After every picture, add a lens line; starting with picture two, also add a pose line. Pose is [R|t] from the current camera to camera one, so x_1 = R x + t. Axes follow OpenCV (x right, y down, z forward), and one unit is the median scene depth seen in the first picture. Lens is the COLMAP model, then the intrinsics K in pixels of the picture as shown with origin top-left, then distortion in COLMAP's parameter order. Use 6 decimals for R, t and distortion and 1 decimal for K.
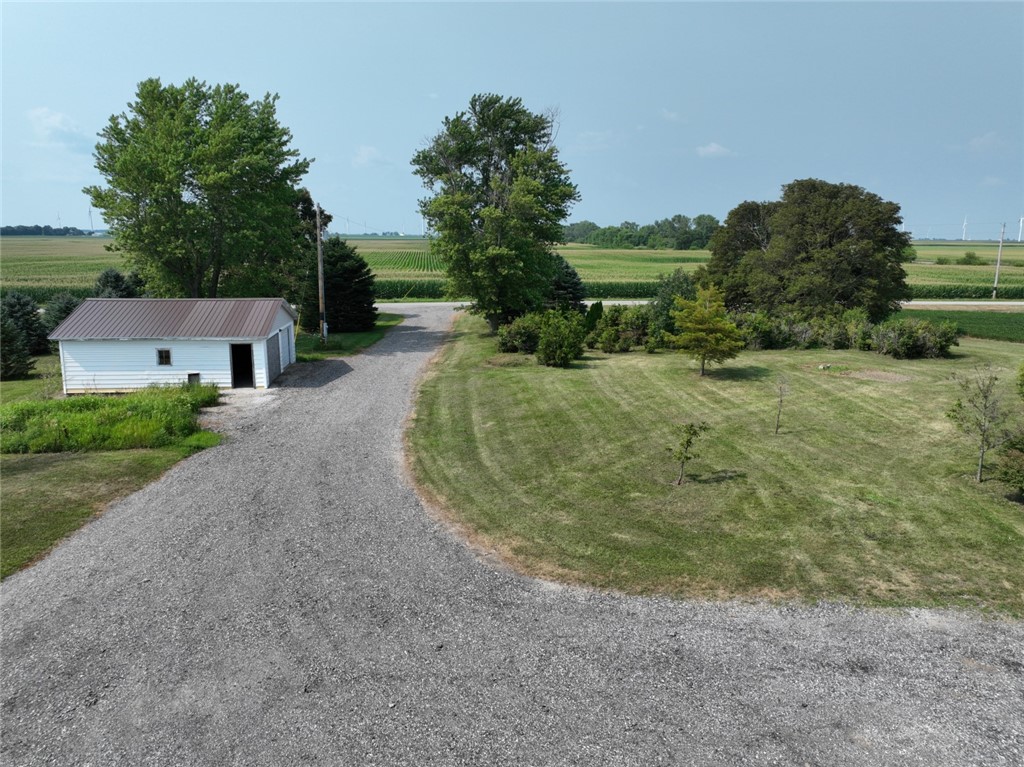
lens RADIAL K [[742.0, 0, 517.1], [0, 742.0, 386.0], [0, 0, 1]] dist [0.006884, 0.008853]
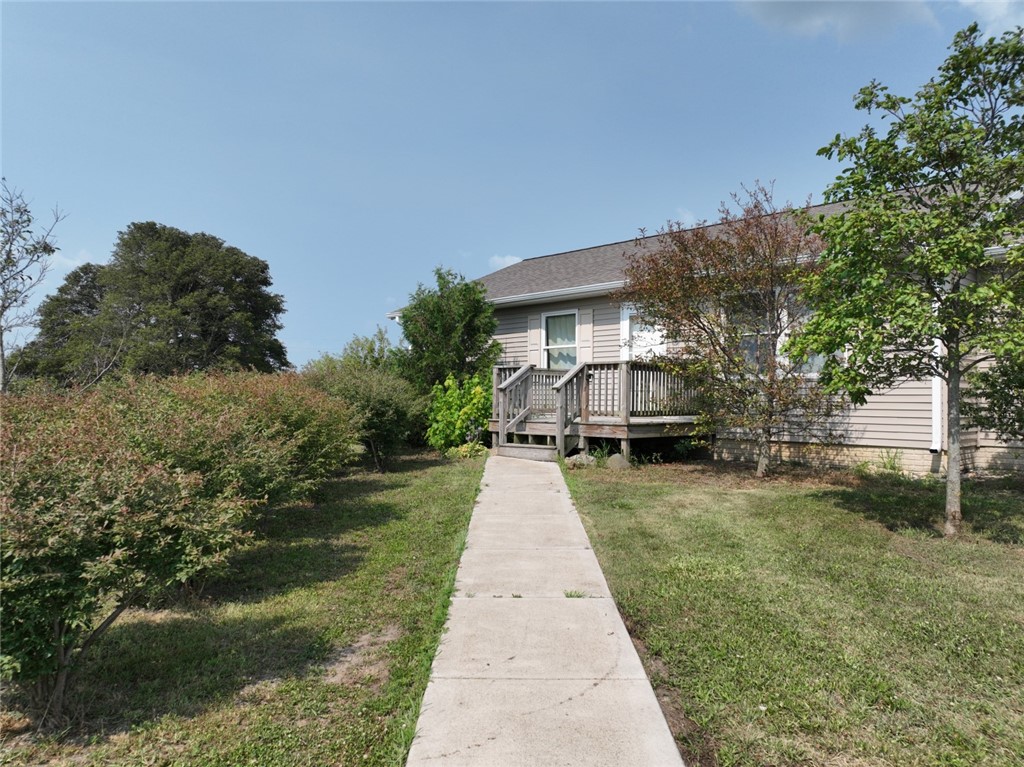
lens RADIAL K [[742.0, 0, 517.1], [0, 742.0, 386.0], [0, 0, 1]] dist [0.006884, 0.008853]
pose [[0.796146, 0.001609, 0.605102, 0.690313], [0.124293, 0.978238, -0.166136, 0.173998], [-0.592201, 0.207478, 0.778621, 0.658480]]
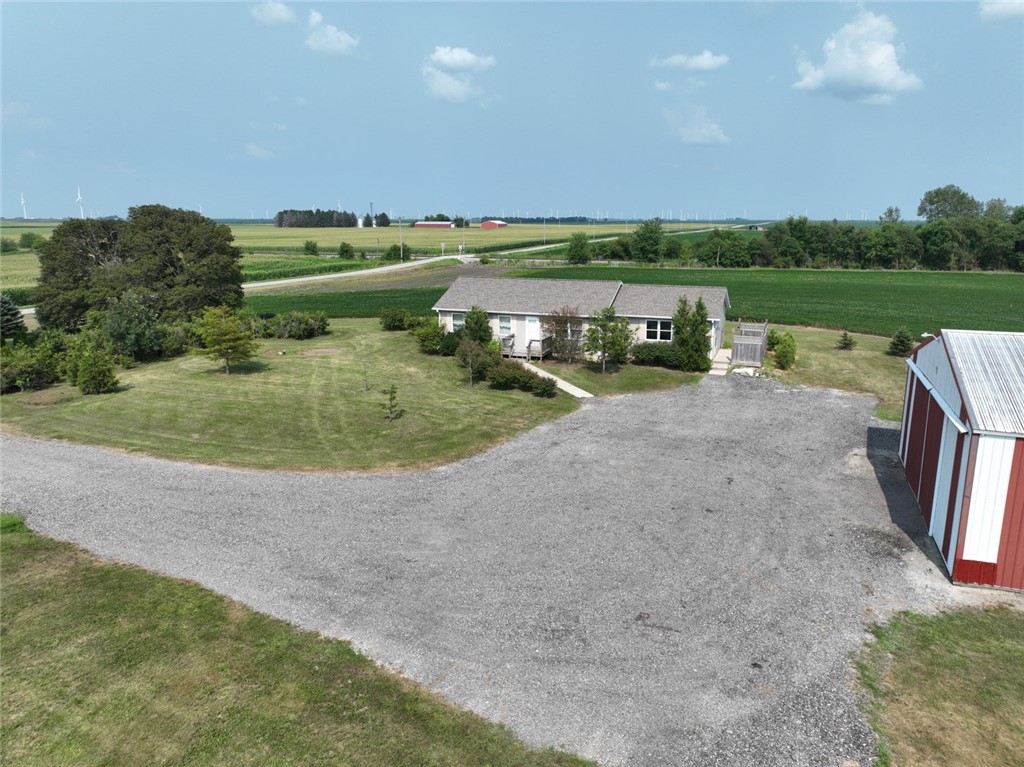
lens RADIAL K [[742.0, 0, 517.1], [0, 742.0, 386.0], [0, 0, 1]] dist [0.006884, 0.008853]
pose [[0.448354, -0.206299, 0.869723, -1.352380], [0.181910, 0.973699, 0.137185, -0.163320], [-0.875150, 0.096704, 0.474090, -0.142779]]
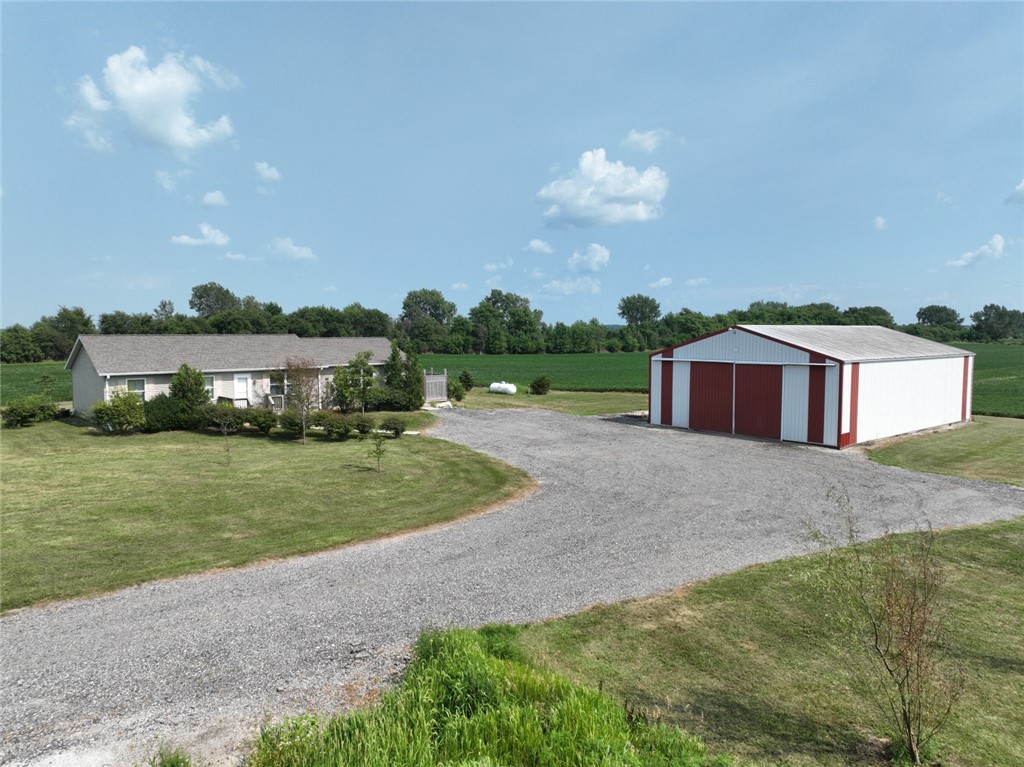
lens RADIAL K [[742.0, 0, 517.1], [0, 742.0, 386.0], [0, 0, 1]] dist [0.006884, 0.008853]
pose [[-0.564895, -0.074595, 0.821784, -1.301495], [0.161149, 0.966756, 0.198528, -0.323781], [-0.809274, 0.244577, -0.534095, 1.742559]]
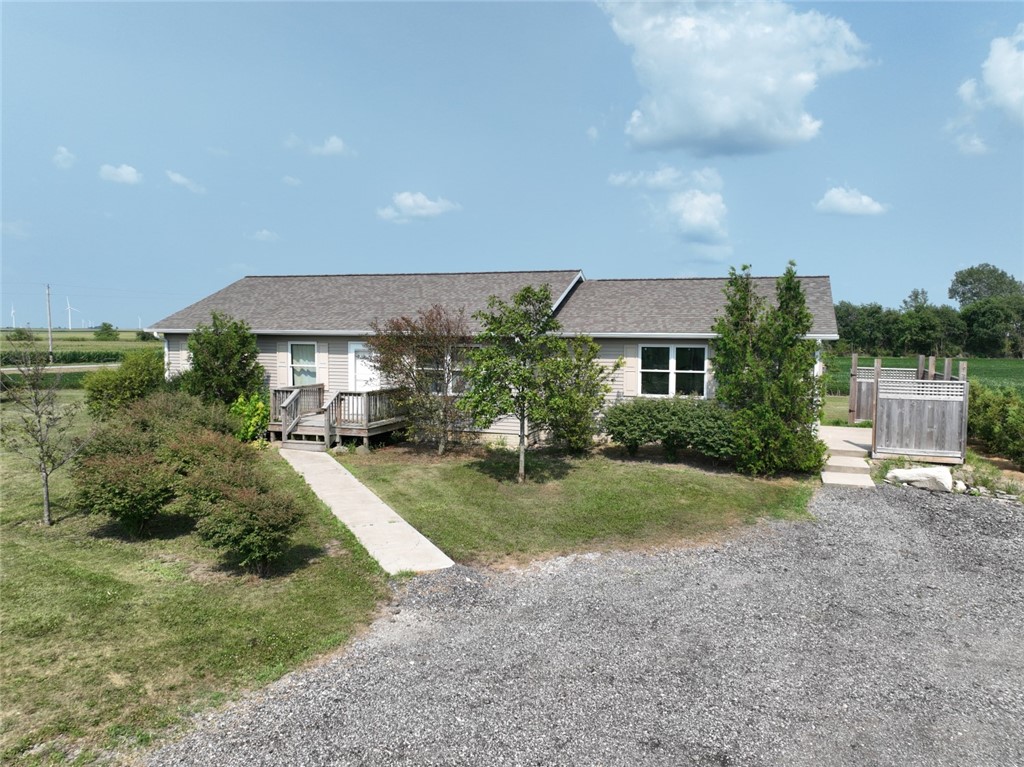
lens RADIAL K [[742.0, 0, 517.1], [0, 742.0, 386.0], [0, 0, 1]] dist [0.006884, 0.008853]
pose [[0.433417, -0.073086, 0.898225, 0.277686], [0.177248, 0.984151, -0.005449, 0.100337], [-0.883591, 0.161571, 0.439502, 0.420552]]
